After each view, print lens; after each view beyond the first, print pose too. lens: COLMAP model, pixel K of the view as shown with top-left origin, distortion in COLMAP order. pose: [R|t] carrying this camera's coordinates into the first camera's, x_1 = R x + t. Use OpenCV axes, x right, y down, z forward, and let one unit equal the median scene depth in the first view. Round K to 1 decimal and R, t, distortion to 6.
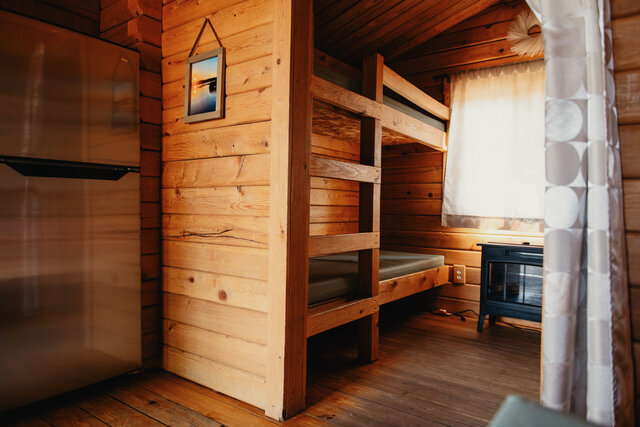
lens RADIAL K [[432.9, 0, 319.3], [0, 432.9, 211.5], [0, 0, 1]] dist [0.005325, -0.004701]
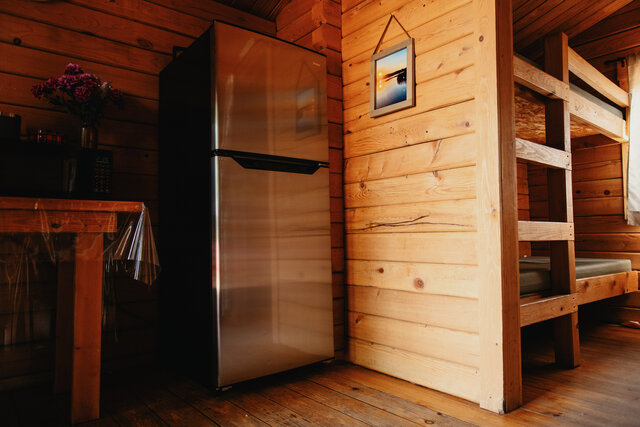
lens RADIAL K [[432.9, 0, 319.8], [0, 432.9, 211.8], [0, 0, 1]] dist [0.005325, -0.004701]
pose [[0.970147, -0.037059, -0.239670, -0.176513], [0.021613, 0.997535, -0.066757, 0.081185], [0.241554, 0.059584, 0.968556, -0.016474]]
